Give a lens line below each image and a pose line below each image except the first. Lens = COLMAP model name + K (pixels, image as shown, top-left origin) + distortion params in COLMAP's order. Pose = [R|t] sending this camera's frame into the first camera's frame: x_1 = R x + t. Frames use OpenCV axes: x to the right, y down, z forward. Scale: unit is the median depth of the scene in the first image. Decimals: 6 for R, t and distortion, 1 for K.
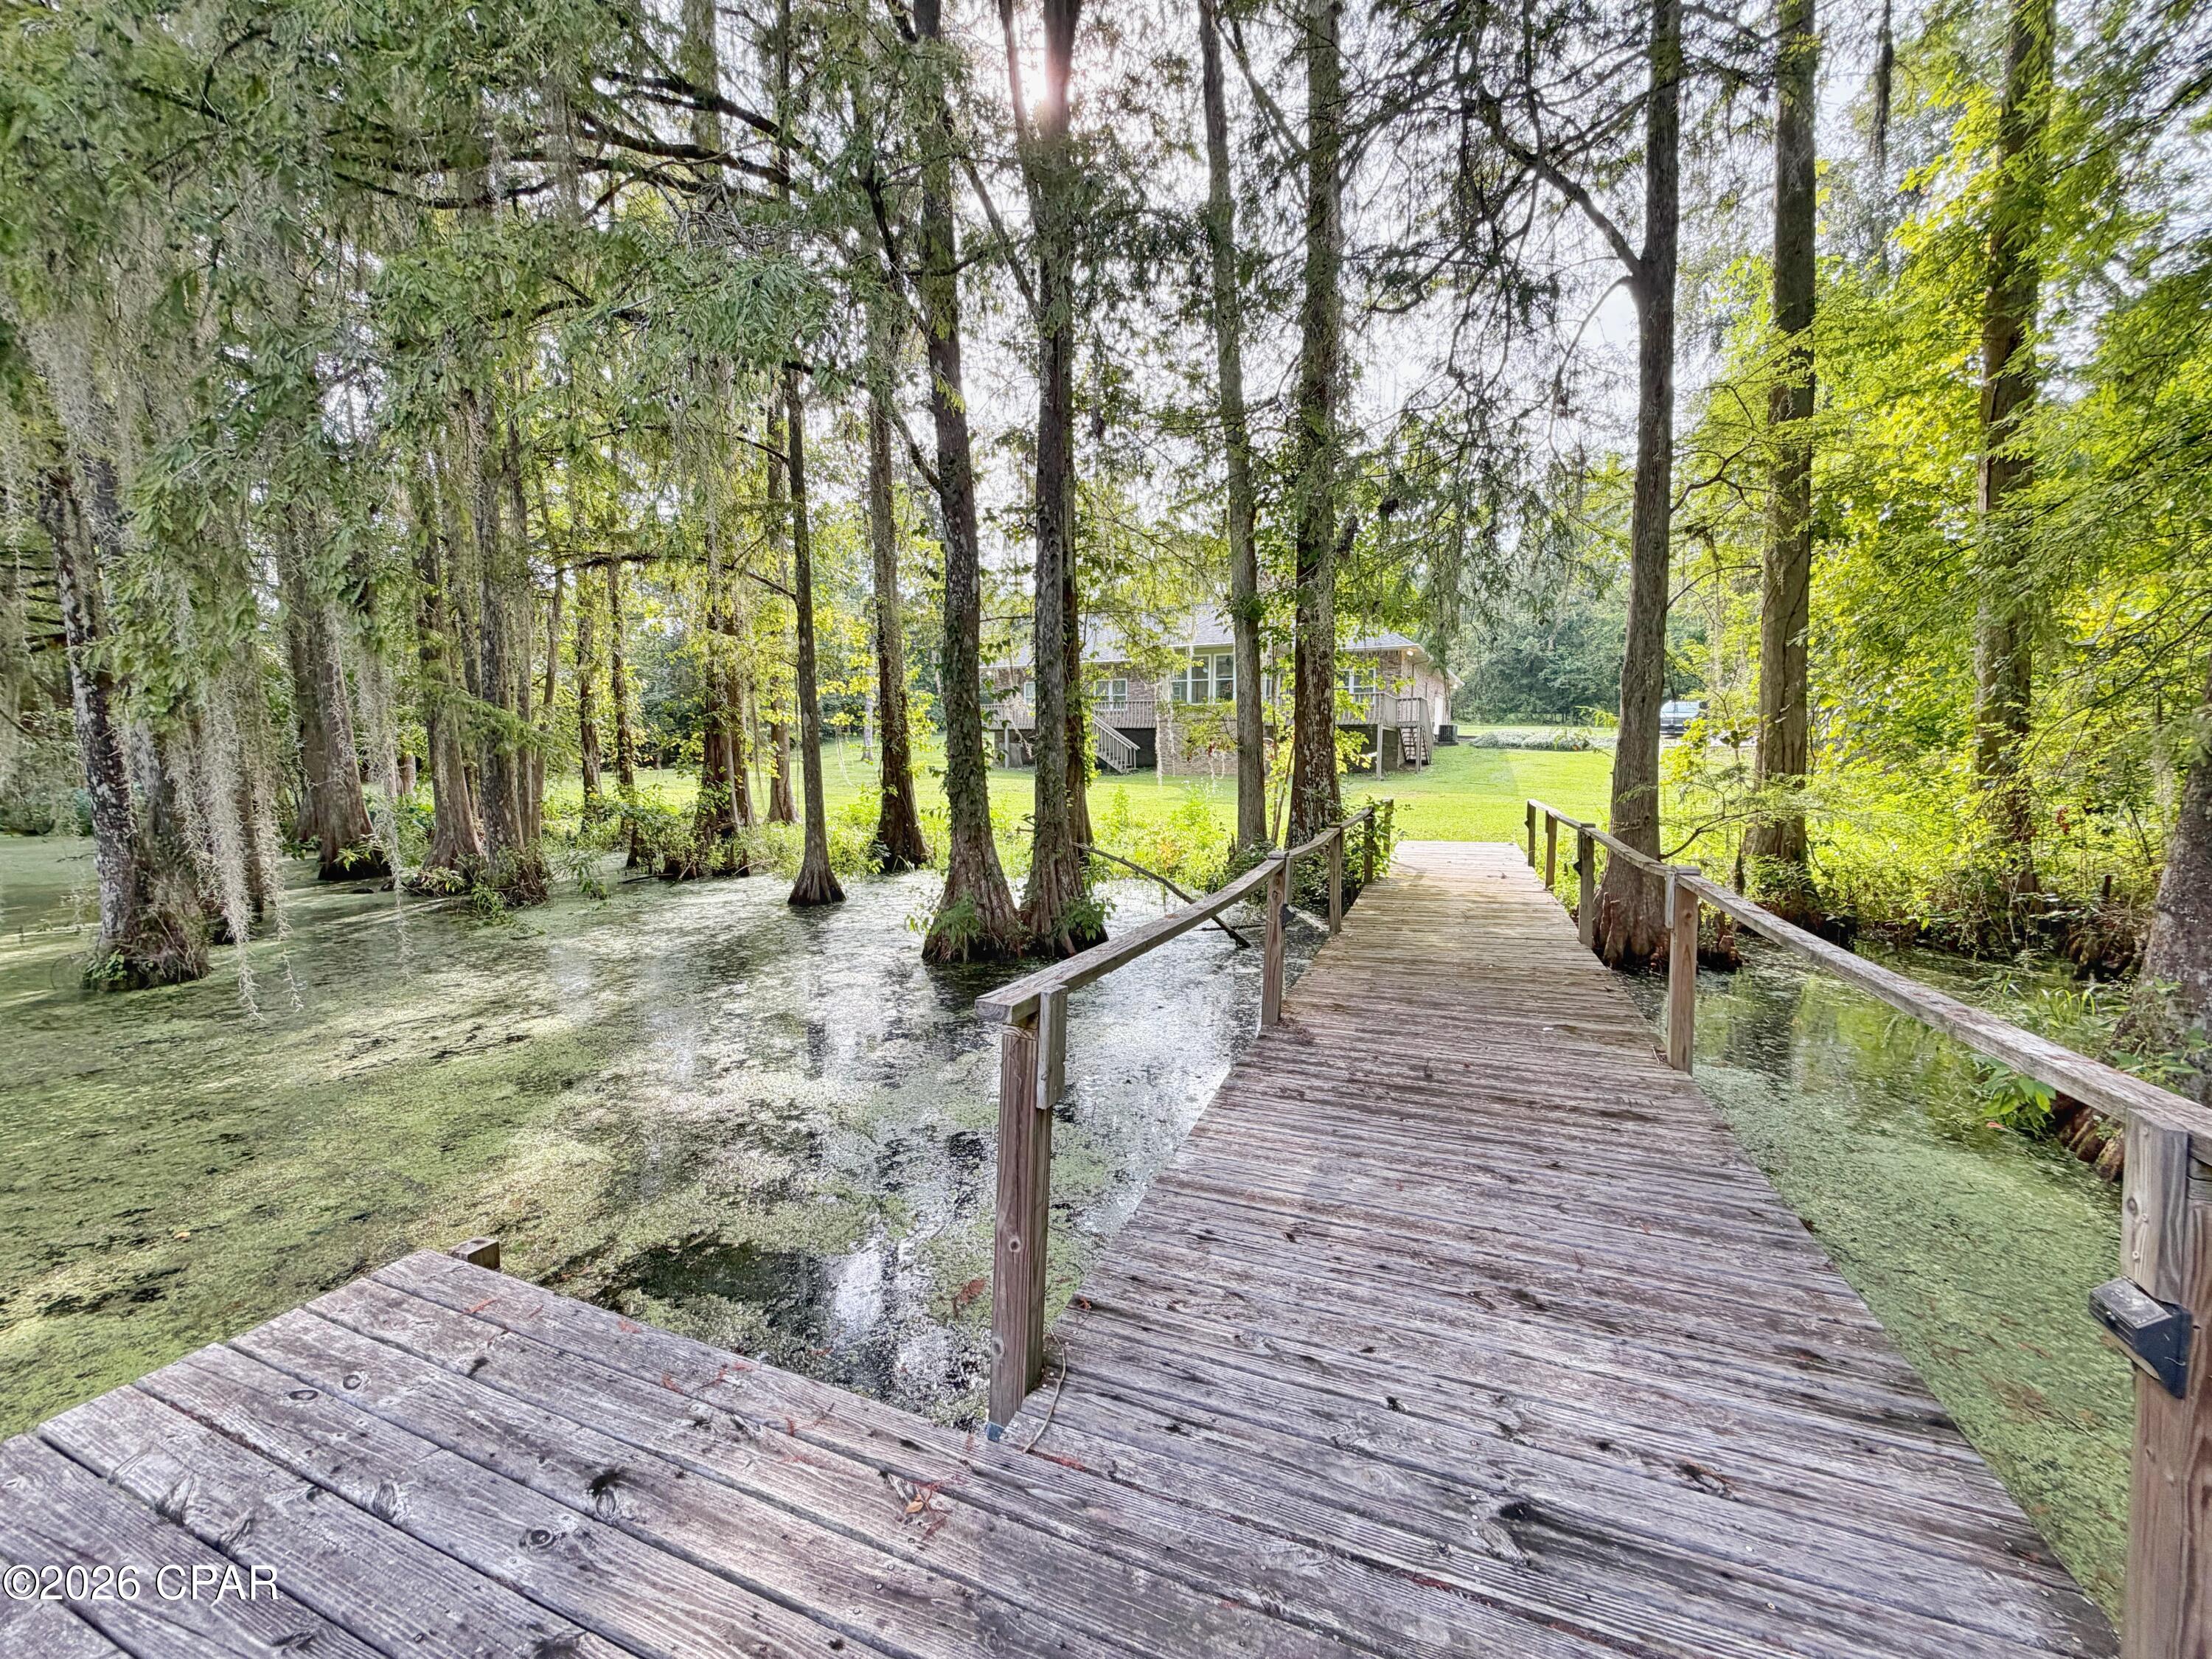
lens RADIAL K [[876.2, 0, 1102.9], [0, 876.2, 823.1], [0, 0, 1]] dist [0.002440, 0.000520]
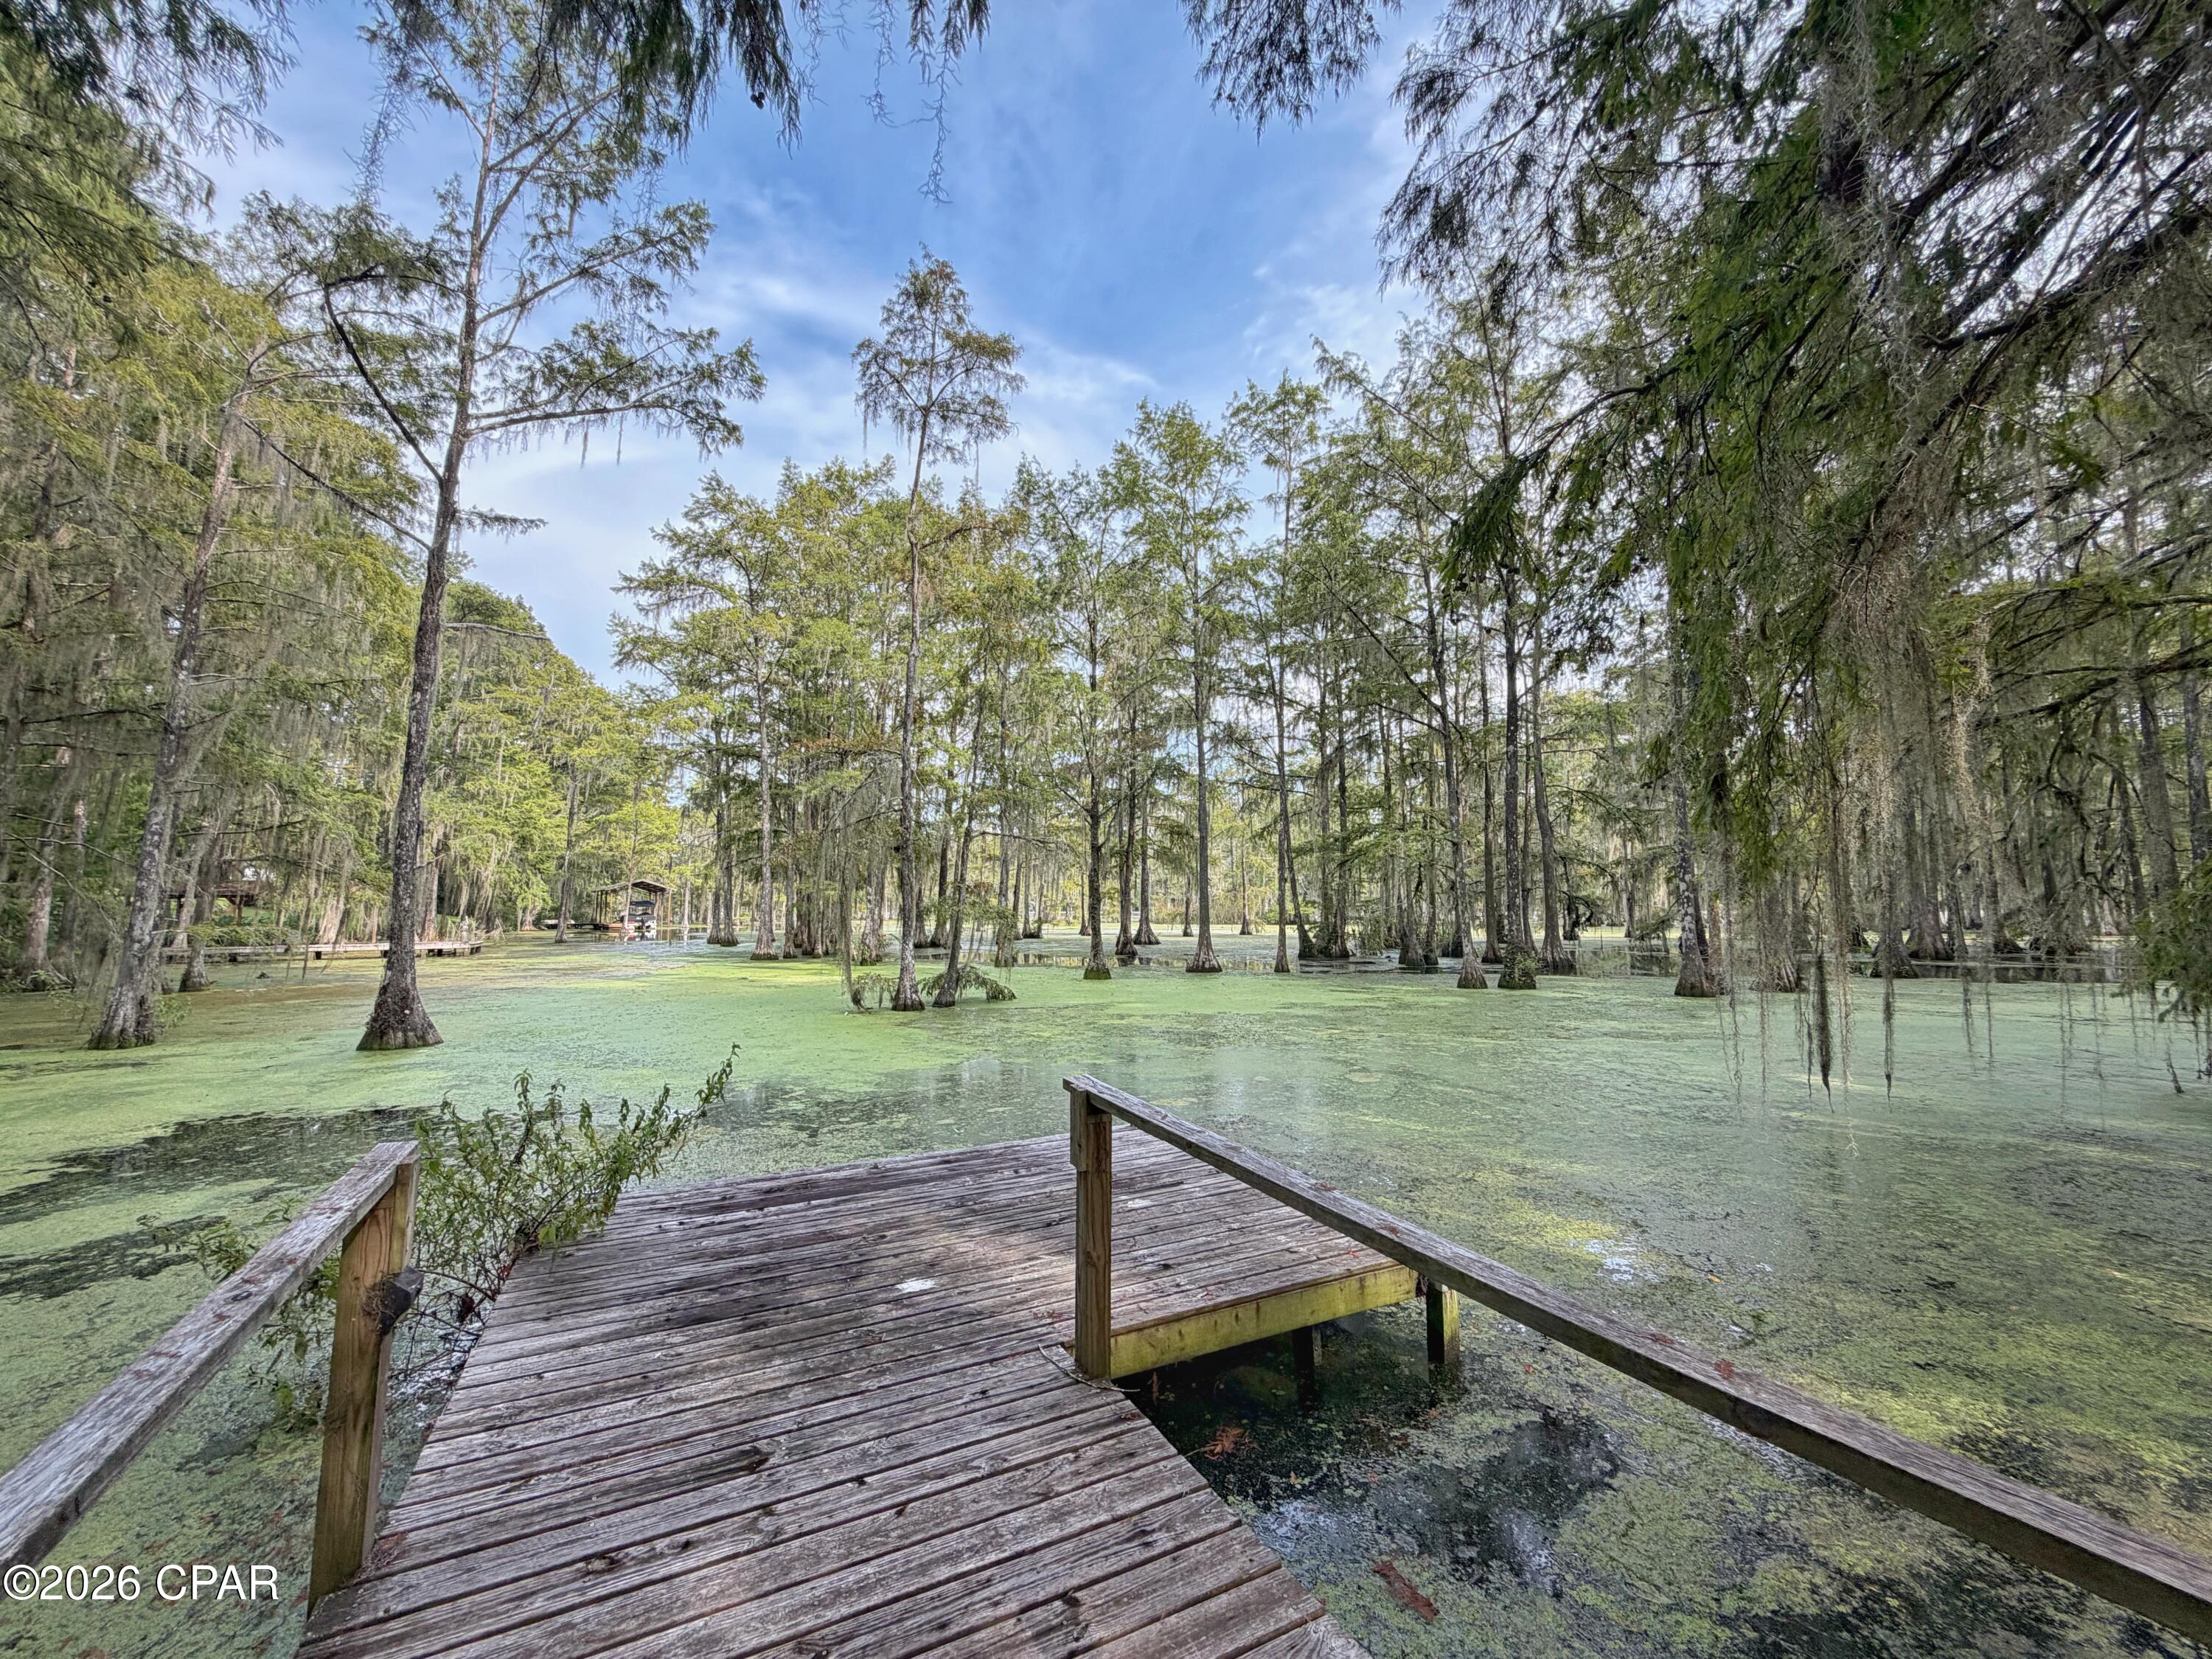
lens RADIAL K [[876.2, 0, 1112.7], [0, 876.2, 834.3], [0, 0, 1]] dist [0.002440, 0.000520]
pose [[-0.659446, -0.065637, -0.748881, 0.846386], [-0.051008, 0.997792, -0.042537, -0.147501], [0.750020, 0.010149, -0.661338, 1.632754]]
